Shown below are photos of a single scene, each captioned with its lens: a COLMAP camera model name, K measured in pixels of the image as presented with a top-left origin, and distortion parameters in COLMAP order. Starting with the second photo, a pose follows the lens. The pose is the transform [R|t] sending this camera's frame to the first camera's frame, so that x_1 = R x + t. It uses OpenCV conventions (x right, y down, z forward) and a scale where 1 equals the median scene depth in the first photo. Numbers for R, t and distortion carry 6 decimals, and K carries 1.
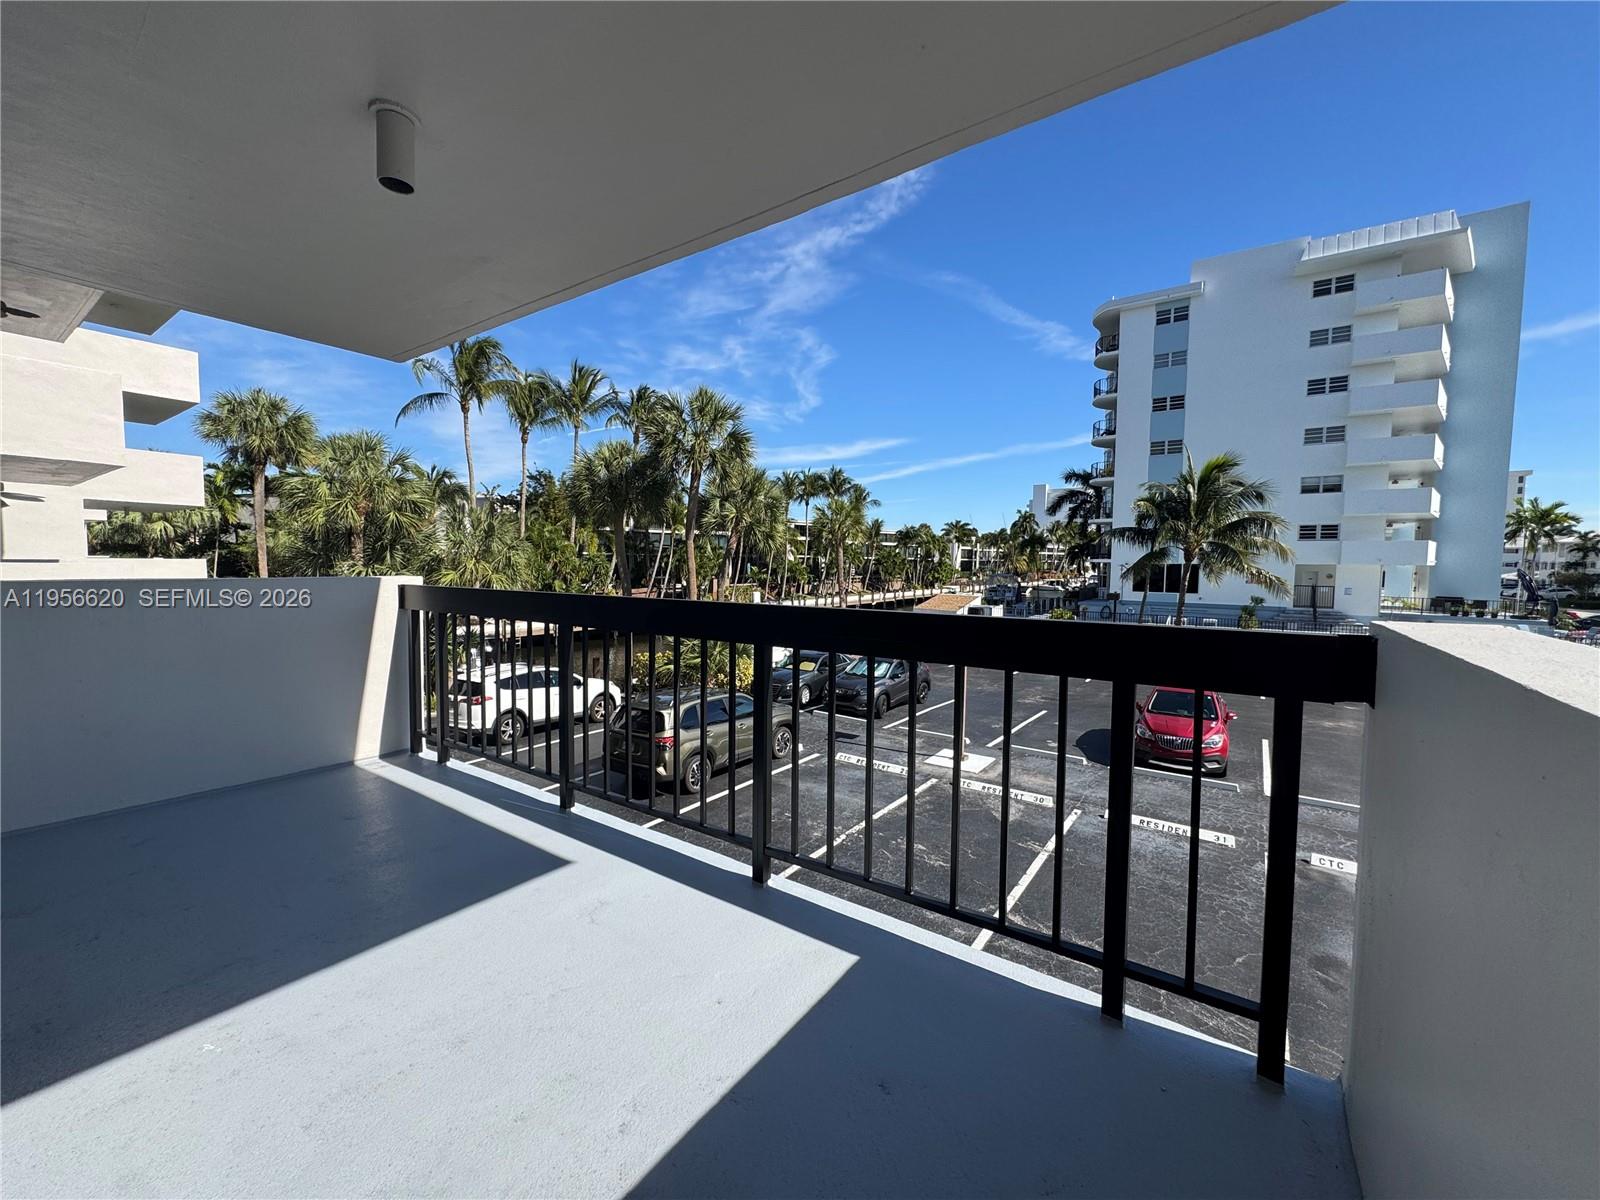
lens RADIAL K [[641.2, 0, 800.0], [0, 641.2, 600.0], [0, 0, 1]] dist [-0.001097, 0.000000]
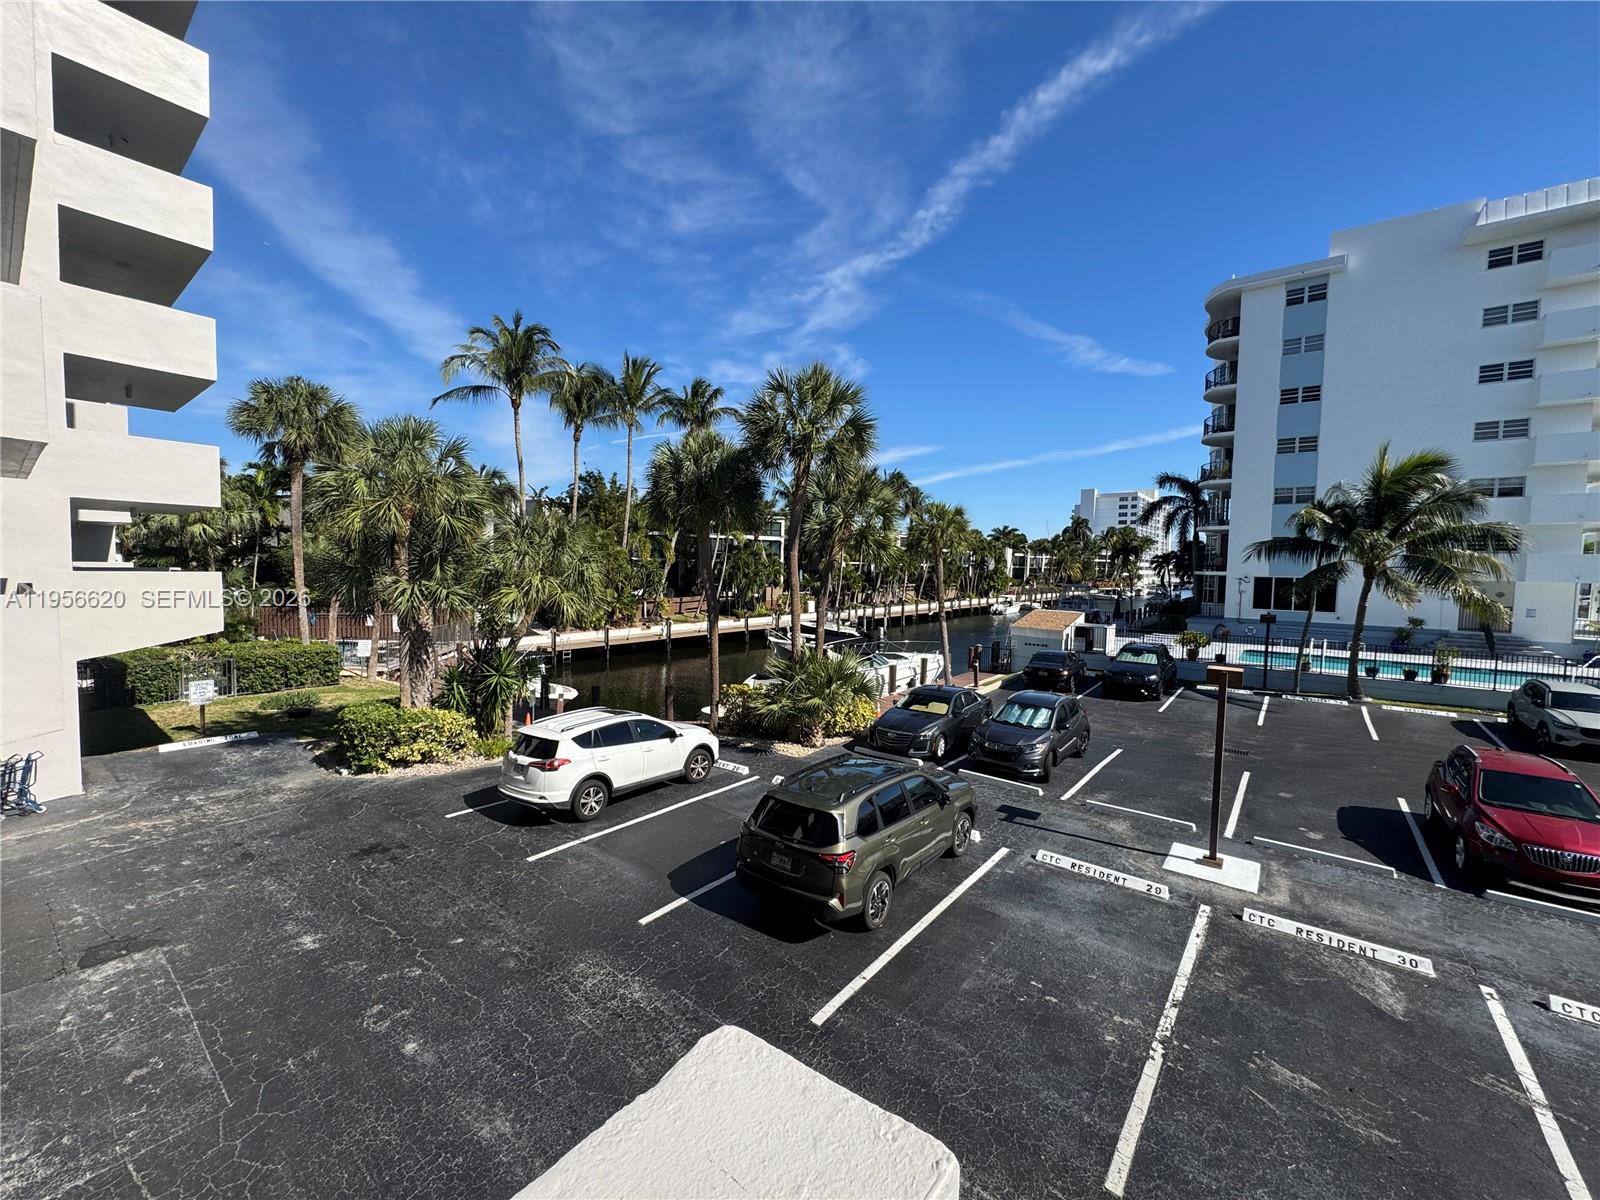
lens RADIAL K [[648.8, 0, 803.3], [0, 648.8, 601.2], [0, 0, 1]] dist [-0.001489, -0.000056]
pose [[0.998727, 0.011099, -0.049213, -0.059905], [-0.011388, 0.999920, -0.005595, -0.012500], [0.049146, 0.006148, 0.998773, 0.086960]]
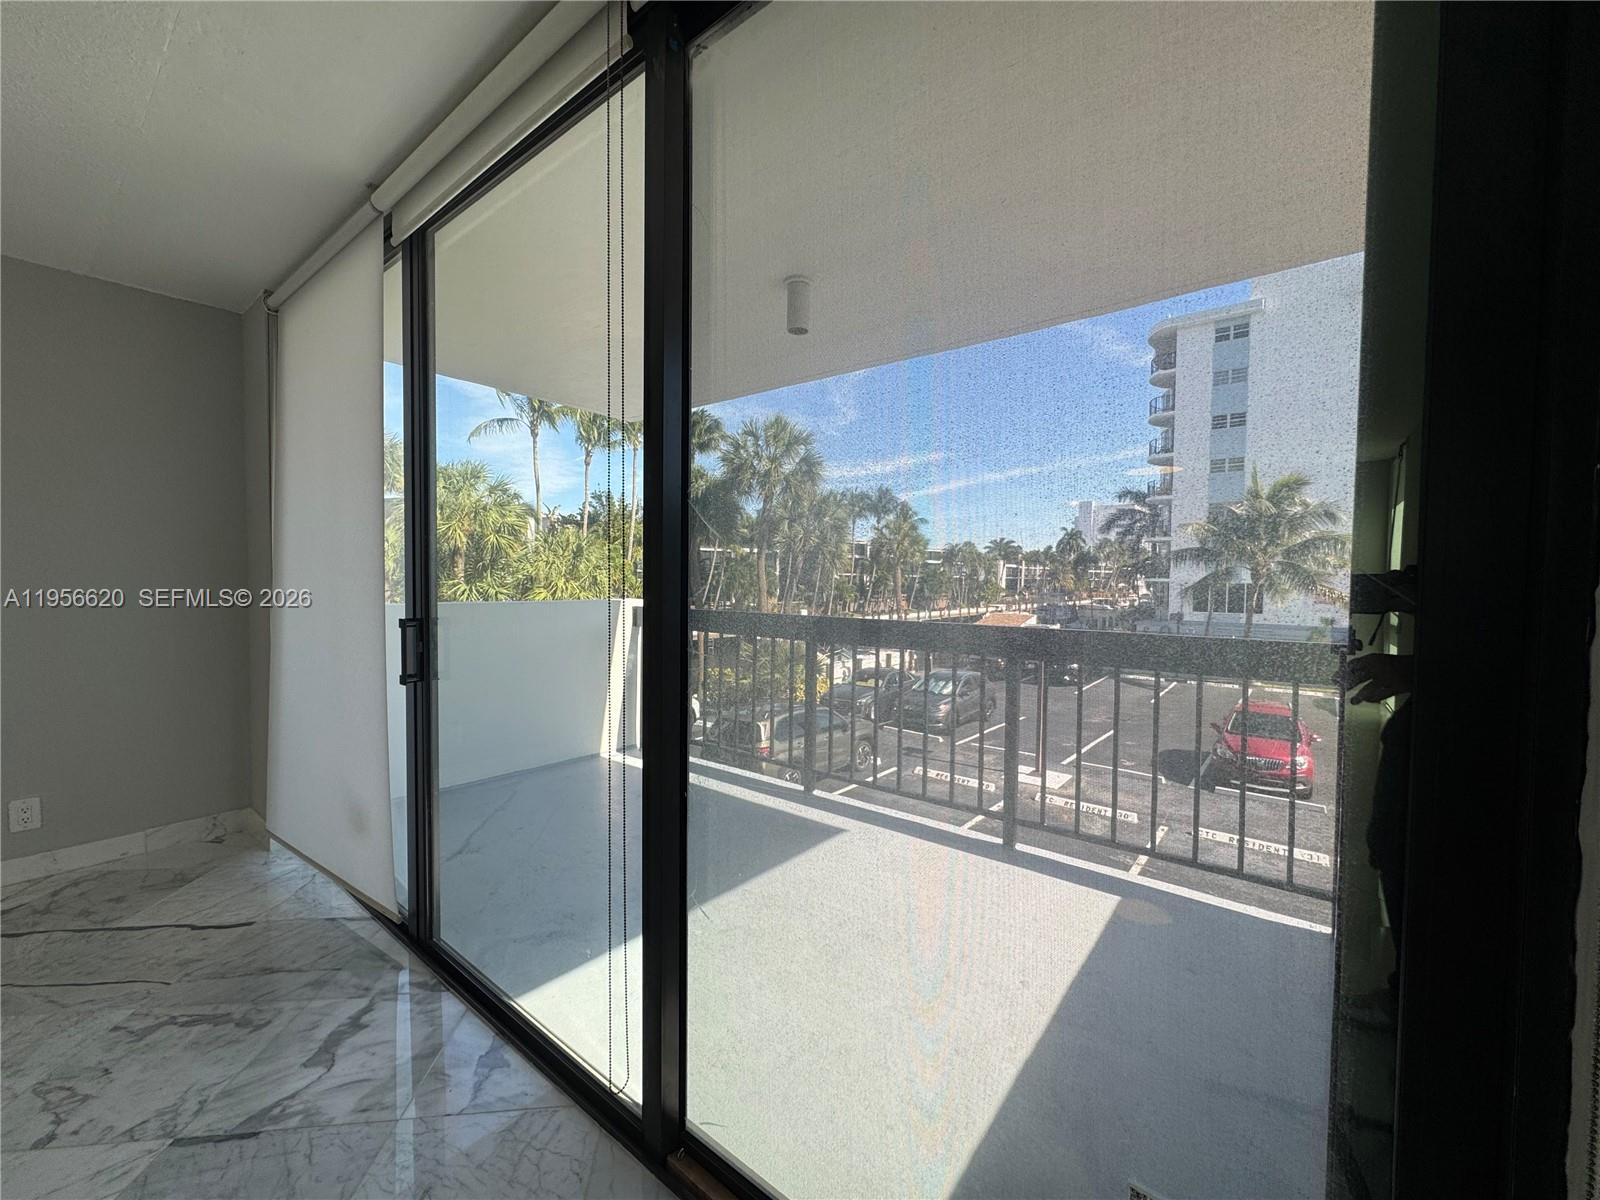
lens RADIAL K [[641.2, 0, 800.0], [0, 641.2, 600.0], [0, 0, 1]] dist [-0.001097, 0.000000]
pose [[0.998105, 0.004579, -0.061365, -0.022795], [-0.006249, 0.999615, -0.027047, -0.000417], [0.061218, 0.027379, 0.997749, -0.016927]]
